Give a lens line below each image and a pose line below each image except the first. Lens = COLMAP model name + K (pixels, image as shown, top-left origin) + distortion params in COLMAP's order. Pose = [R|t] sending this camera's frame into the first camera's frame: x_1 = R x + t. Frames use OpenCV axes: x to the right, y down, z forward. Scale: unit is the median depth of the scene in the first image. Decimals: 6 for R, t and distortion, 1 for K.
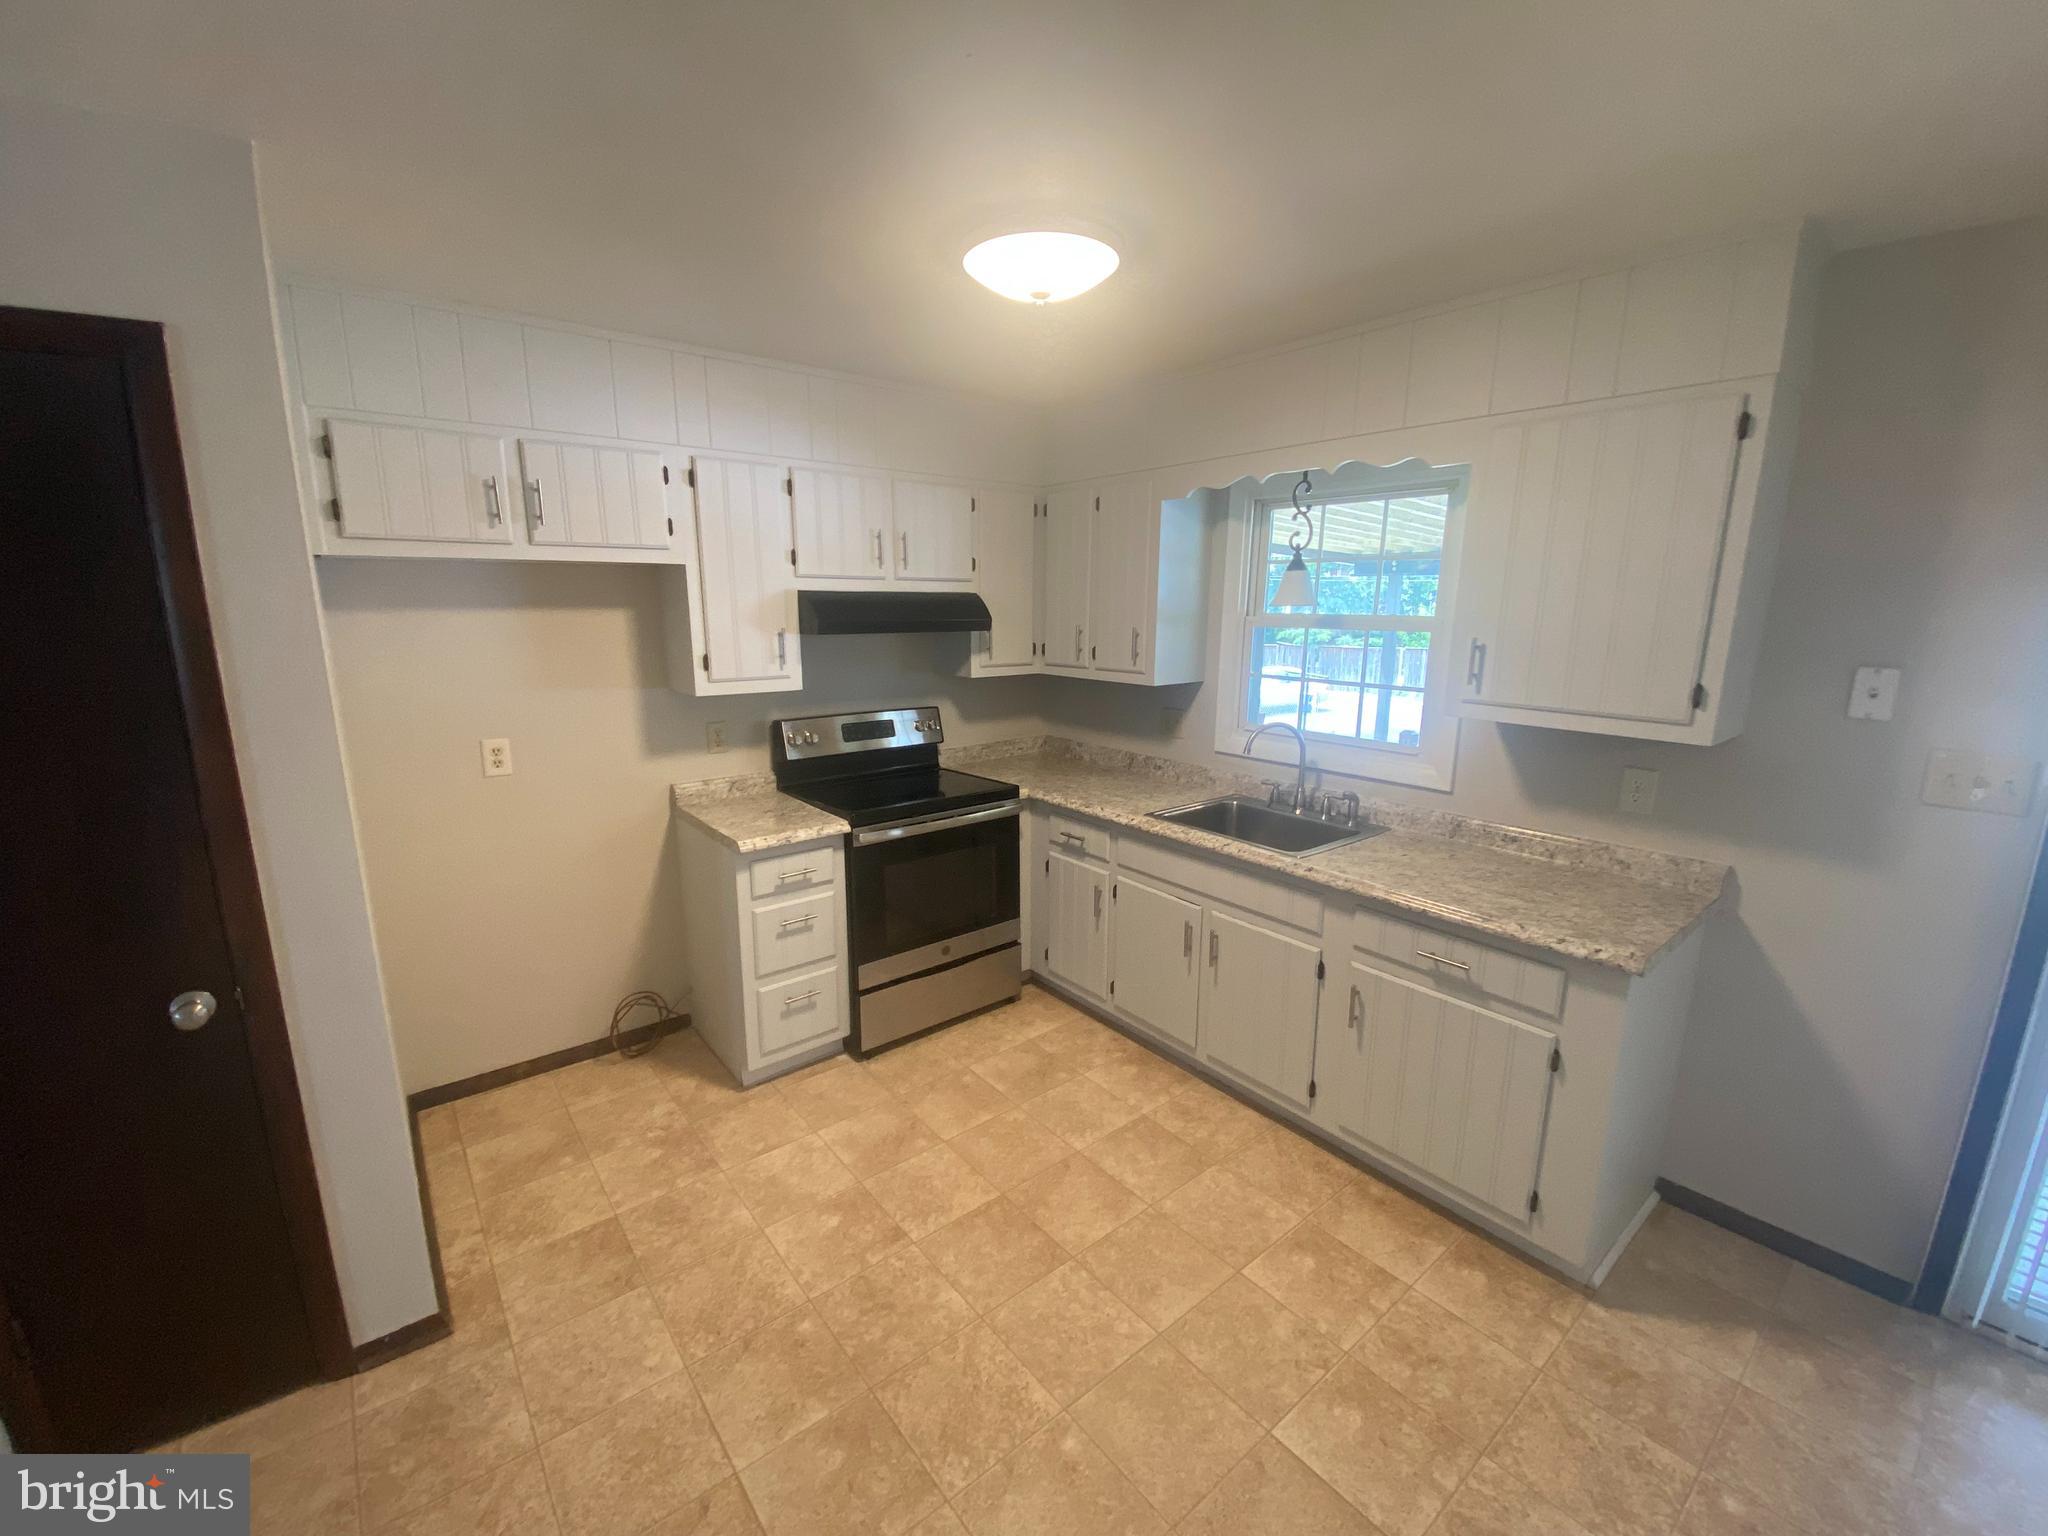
lens RADIAL K [[836.9, 0, 1021.6], [0, 836.9, 764.7], [0, 0, 1]] dist [-0.007530, -0.001834]
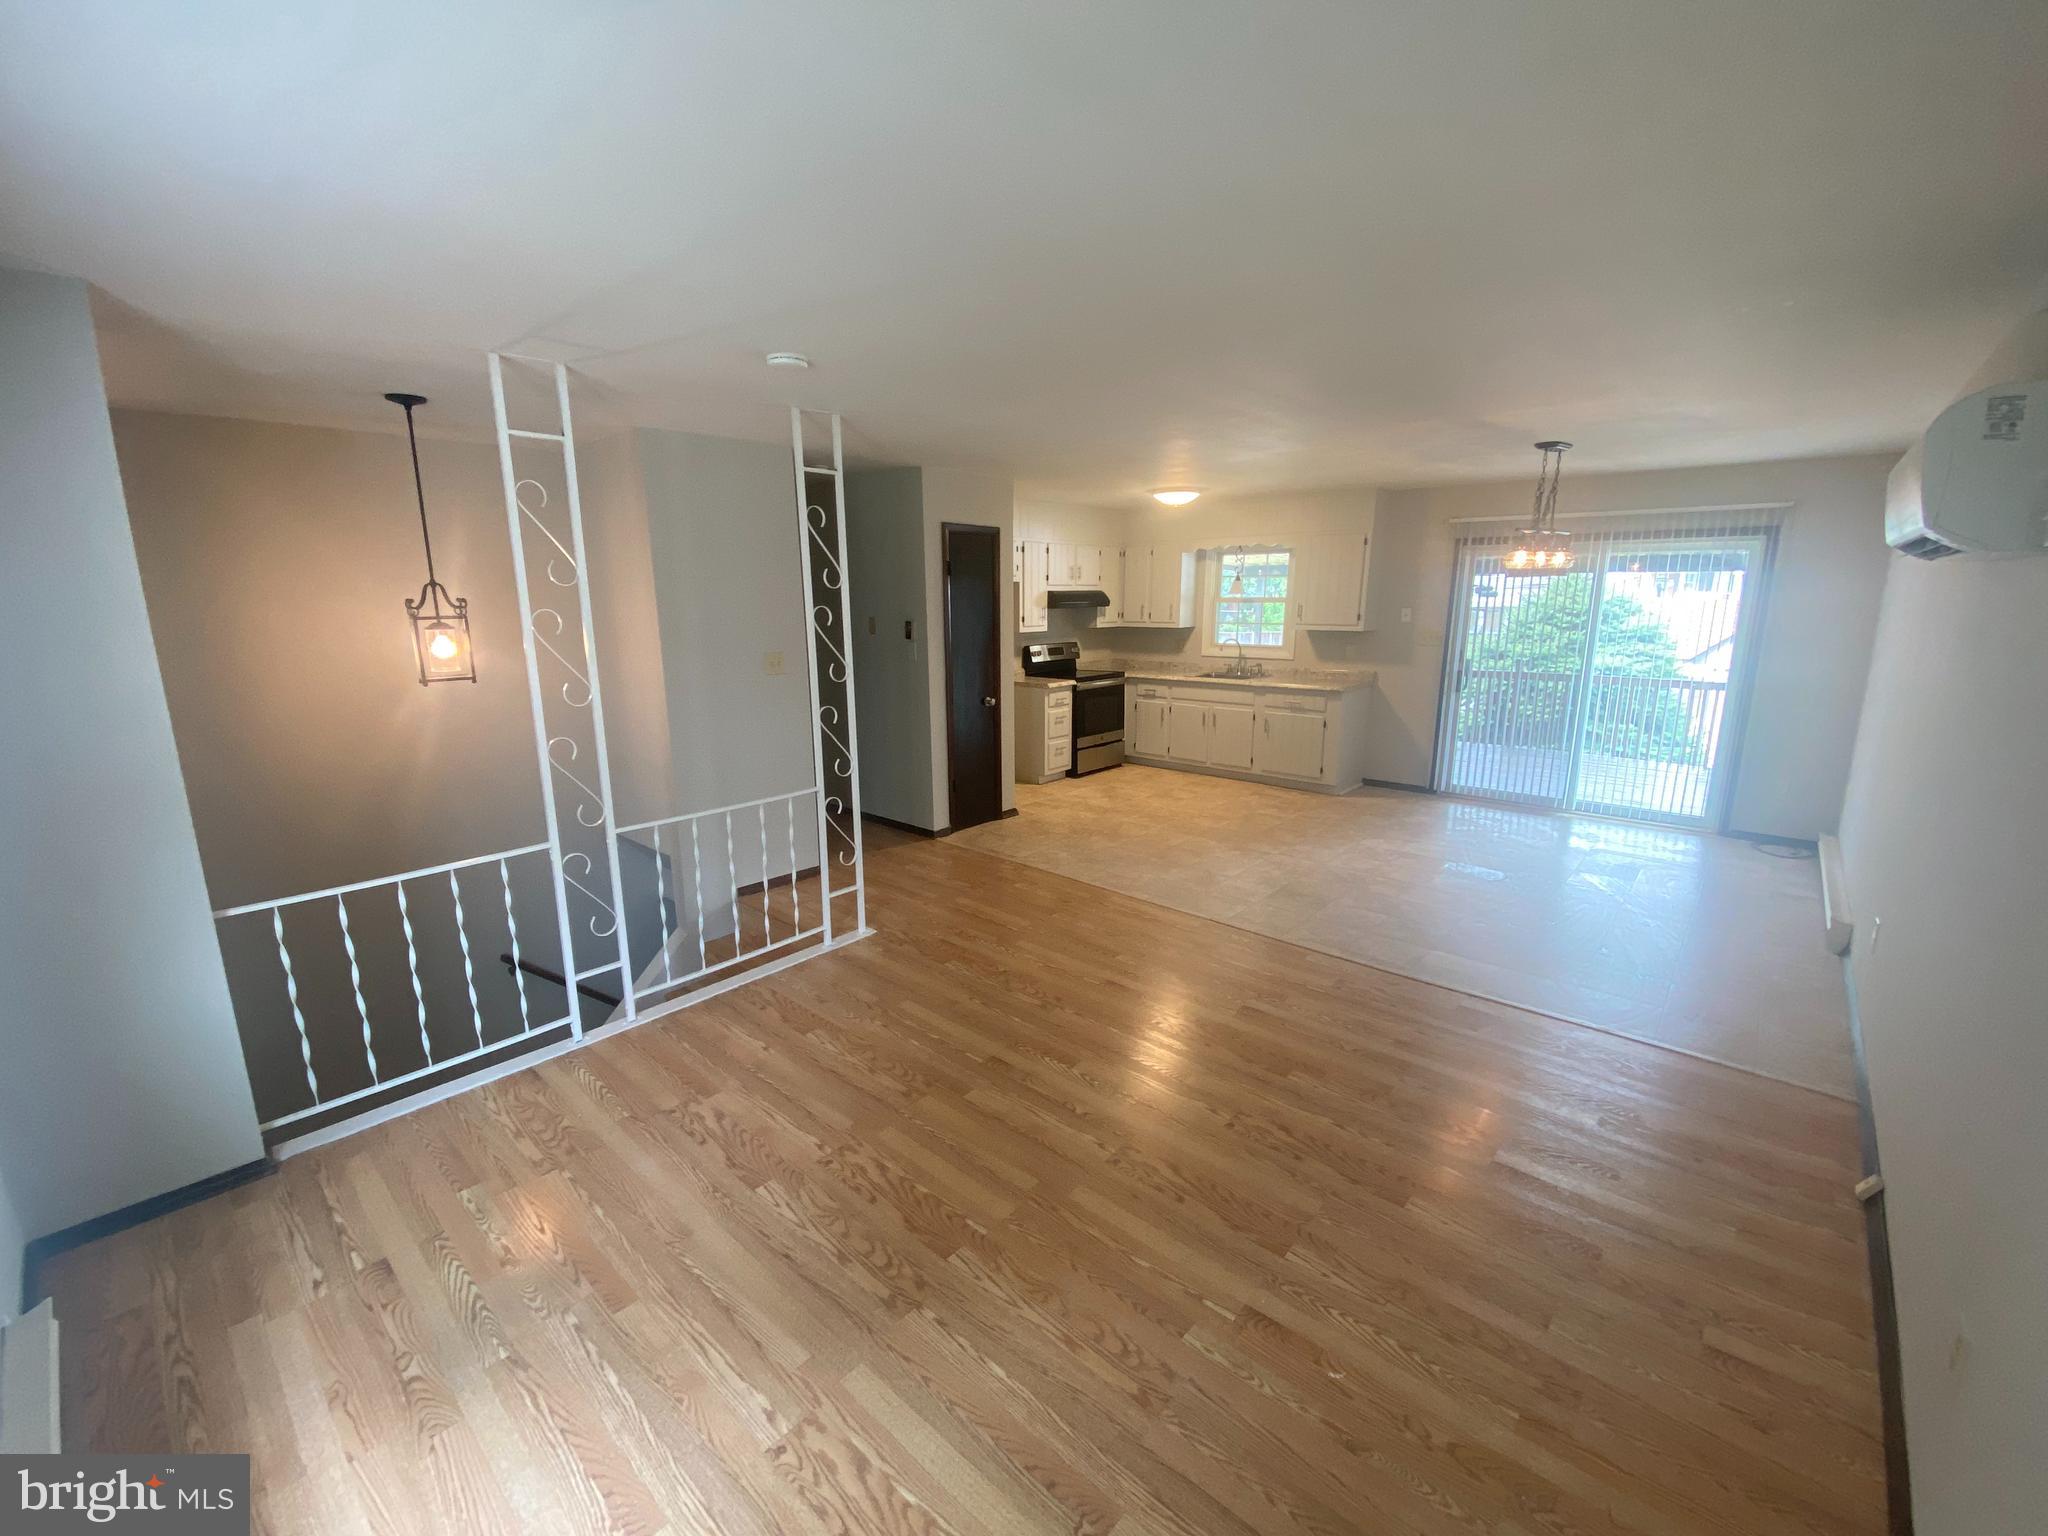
lens RADIAL K [[838.6, 0, 1011.3], [0, 838.6, 774.6], [0, 0, 1]] dist [-0.001373, -0.000456]
pose [[0.989752, -0.043915, 0.135875, -0.711555], [0.041376, 0.998913, 0.021456, 0.273861], [-0.136670, -0.015614, 0.990494, -1.433416]]
